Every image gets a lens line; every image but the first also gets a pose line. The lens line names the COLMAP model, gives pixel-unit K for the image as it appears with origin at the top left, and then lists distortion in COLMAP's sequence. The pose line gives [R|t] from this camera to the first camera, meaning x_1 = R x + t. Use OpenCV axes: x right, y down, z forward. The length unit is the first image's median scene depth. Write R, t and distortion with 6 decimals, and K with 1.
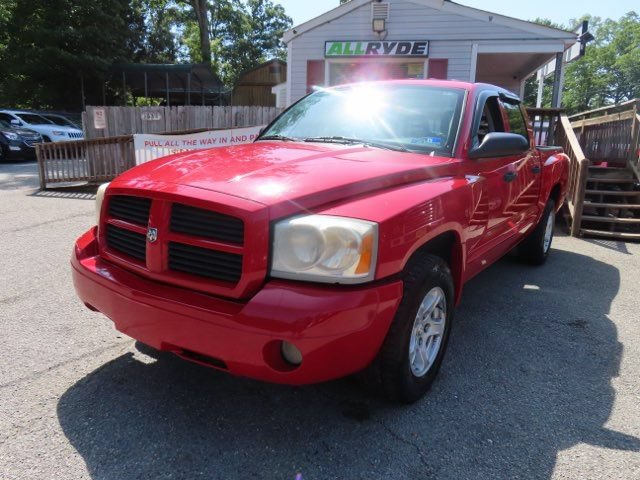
lens RADIAL K [[462.8, 0, 320.0], [0, 462.8, 240.0], [0, 0, 1]] dist [-0.008426, 0.012532]
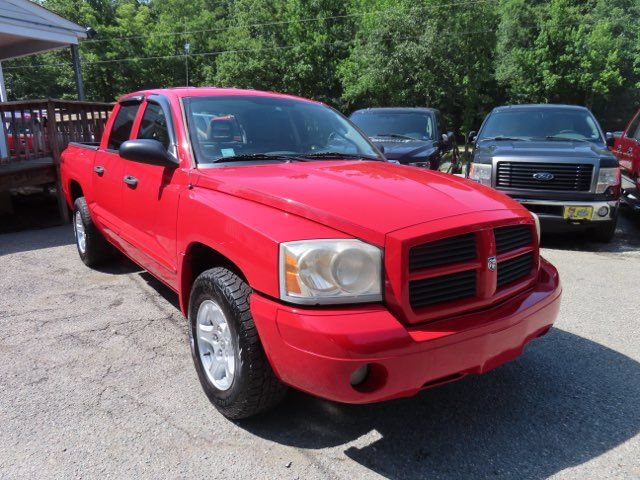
lens RADIAL K [[462.9, 0, 321.2], [0, 462.9, 243.8], [0, 0, 1]] dist [-0.006013, 0.004275]
pose [[0.316310, -0.253029, 0.914289, -0.308794], [0.213882, 0.957980, 0.191126, -0.072574], [-0.924231, 0.135095, 0.357137, 0.211915]]
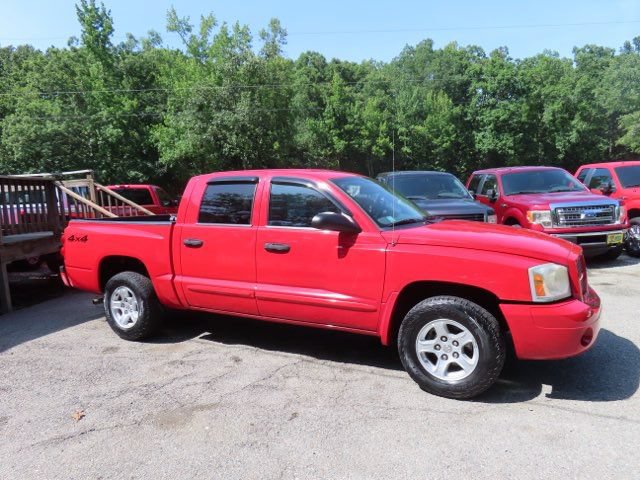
lens RADIAL K [[462.8, 0, 320.0], [0, 462.8, 240.0], [0, 0, 1]] dist [-0.008426, 0.012532]
pose [[-0.102848, -0.137804, 0.985105, -0.447195], [0.245219, 0.956278, 0.159373, -0.149180], [-0.963997, 0.257958, -0.064559, 0.458404]]
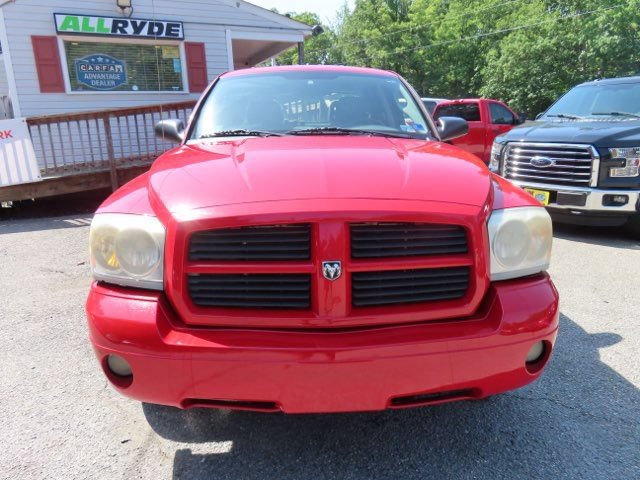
lens RADIAL K [[462.8, 0, 320.0], [0, 462.8, 240.0], [0, 0, 1]] dist [-0.008426, 0.012532]
pose [[0.791024, -0.195994, 0.579541, -0.173802], [0.178941, 0.979990, 0.087183, -0.027910], [-0.585031, 0.034740, 0.810266, 0.086563]]
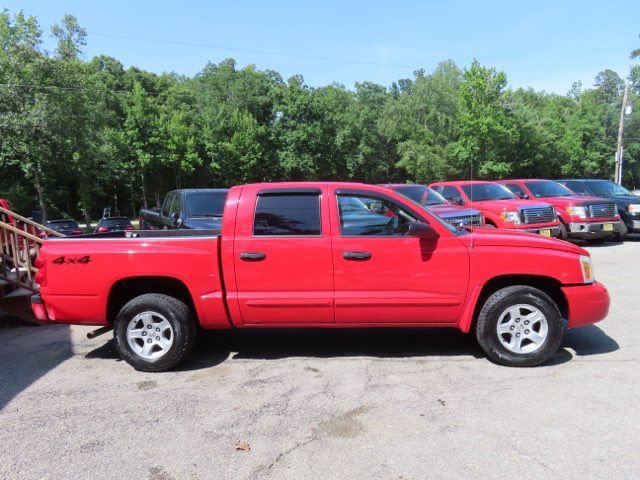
lens RADIAL K [[462.8, 0, 320.0], [0, 462.8, 240.0], [0, 0, 1]] dist [-0.008426, 0.012532]
pose [[-0.511740, -0.092586, 0.854137, -0.387649], [0.203506, 0.952820, 0.225209, -0.208917], [-0.834690, 0.289070, -0.468755, 0.714518]]
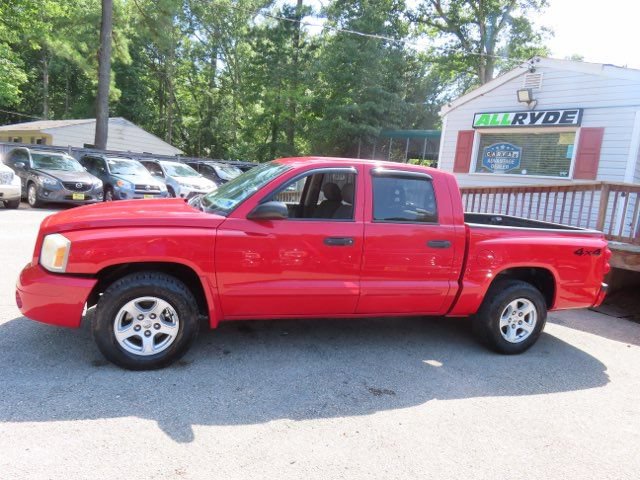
lens RADIAL K [[462.2, 0, 324.3], [0, 462.2, 241.4], [0, 0, 1]] dist [-0.000439, 0.002233]
pose [[0.807489, 0.121893, -0.577151, 0.383736], [-0.191404, 0.979620, -0.060899, -0.022357], [0.557965, 0.159644, 0.814364, 0.015932]]
